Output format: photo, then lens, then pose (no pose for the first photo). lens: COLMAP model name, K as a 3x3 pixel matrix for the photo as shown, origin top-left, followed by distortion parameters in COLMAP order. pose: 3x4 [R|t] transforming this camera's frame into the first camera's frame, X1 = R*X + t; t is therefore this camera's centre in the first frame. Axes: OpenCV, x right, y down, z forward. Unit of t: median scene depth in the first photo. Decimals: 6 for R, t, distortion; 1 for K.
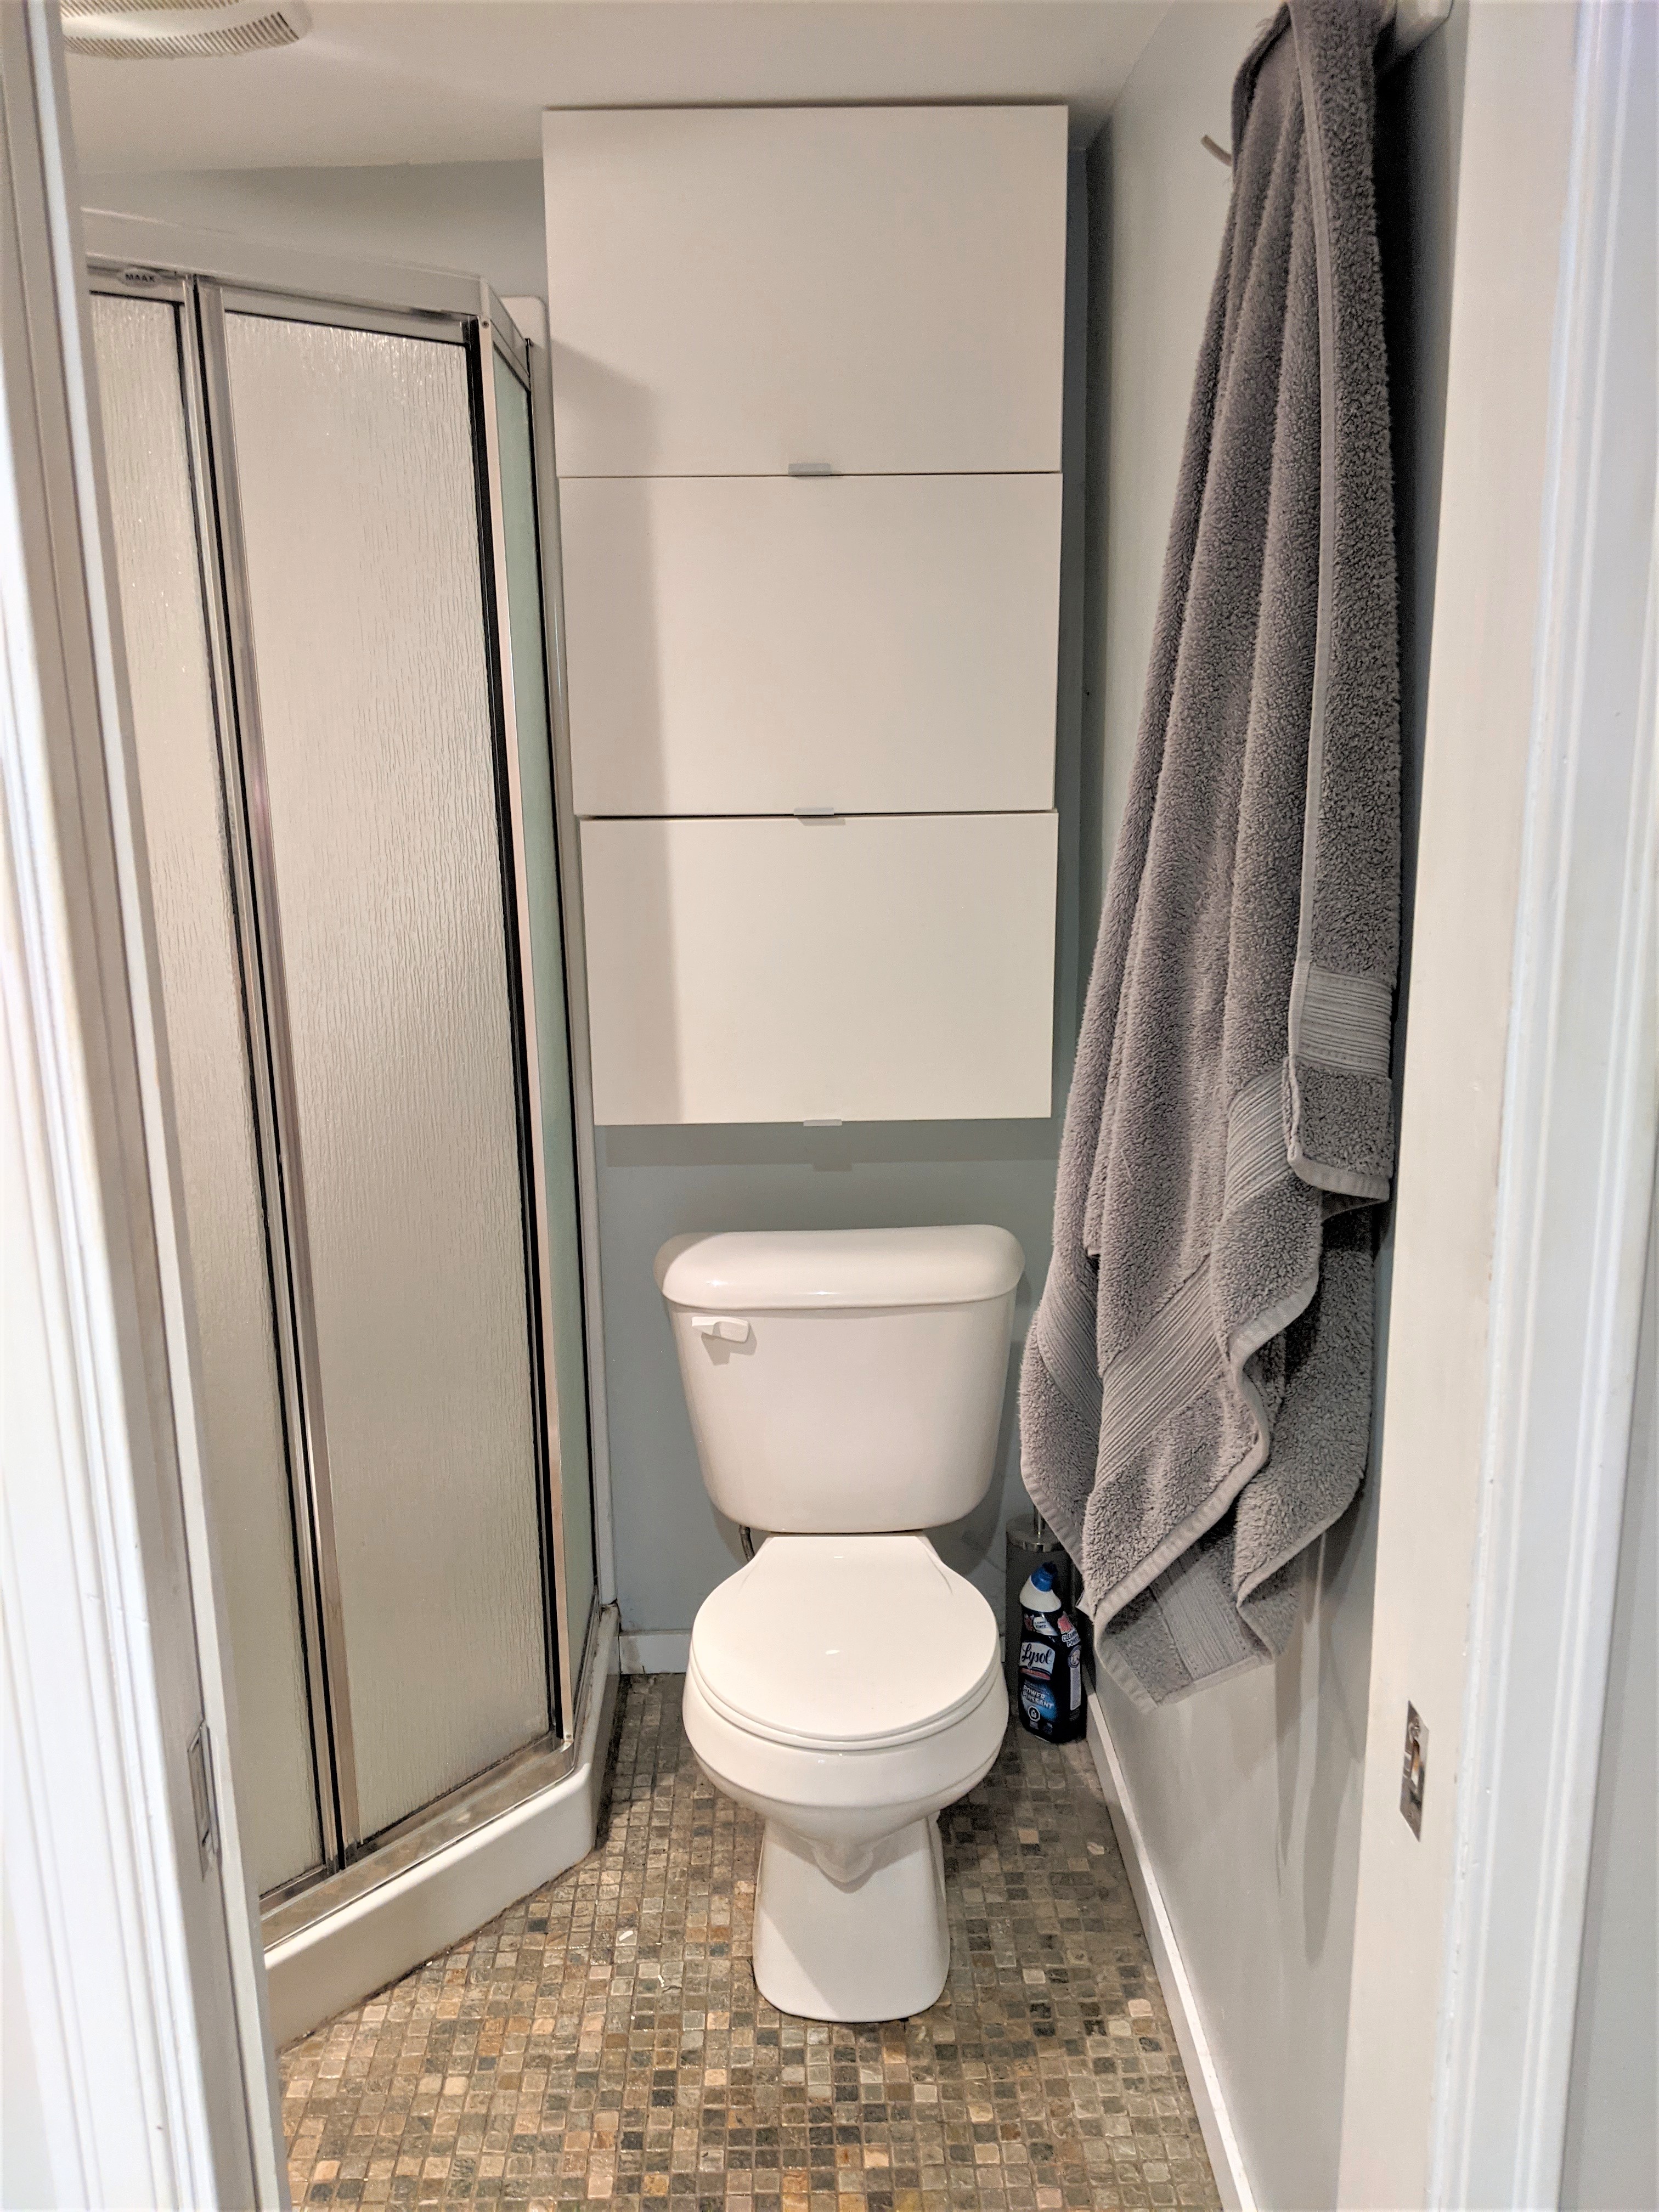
lens RADIAL K [[1763.6, 0, 799.7], [0, 1763.6, 1128.9], [0, 0, 1]] dist [0.102070, -0.172931]
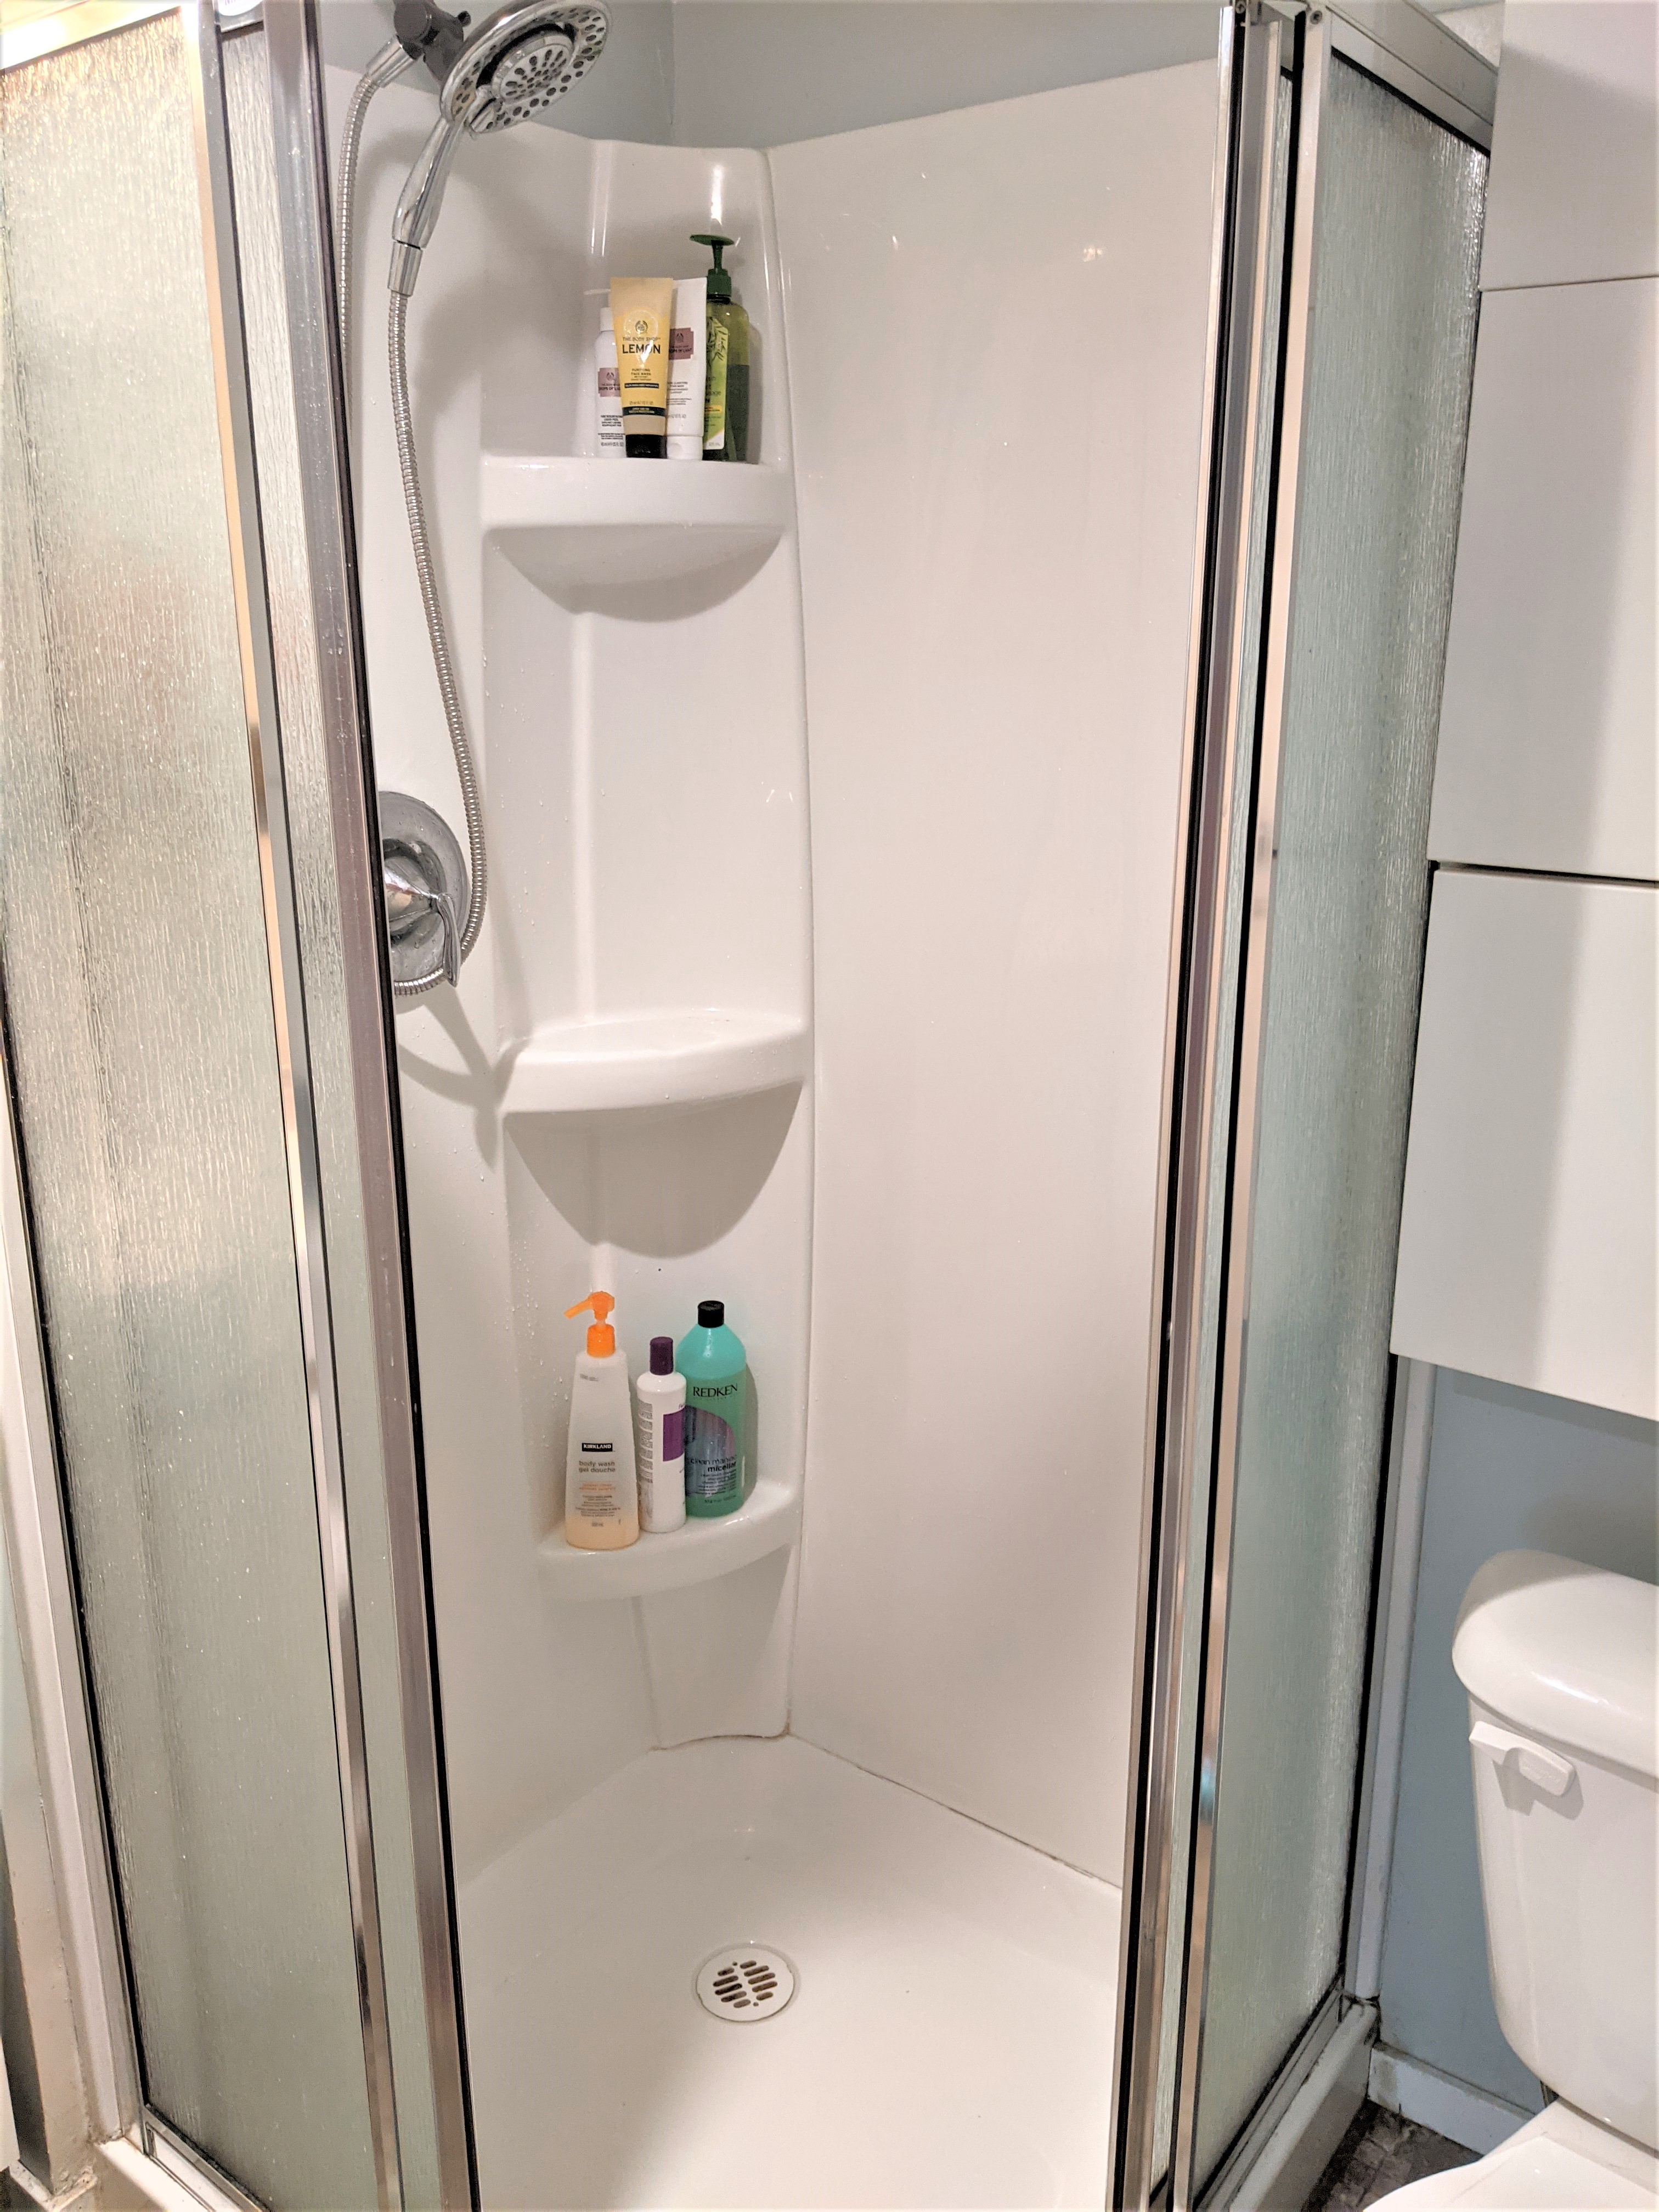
lens RADIAL K [[1749.1, 0, 829.5], [0, 1749.1, 1106.0], [0, 0, 1]] dist [-0.002691, -0.002687]
pose [[0.781597, 0.184011, -0.596025, 0.081578], [-0.160682, 0.982647, 0.092662, -0.116017], [0.602733, 0.023346, 0.797601, 0.399969]]
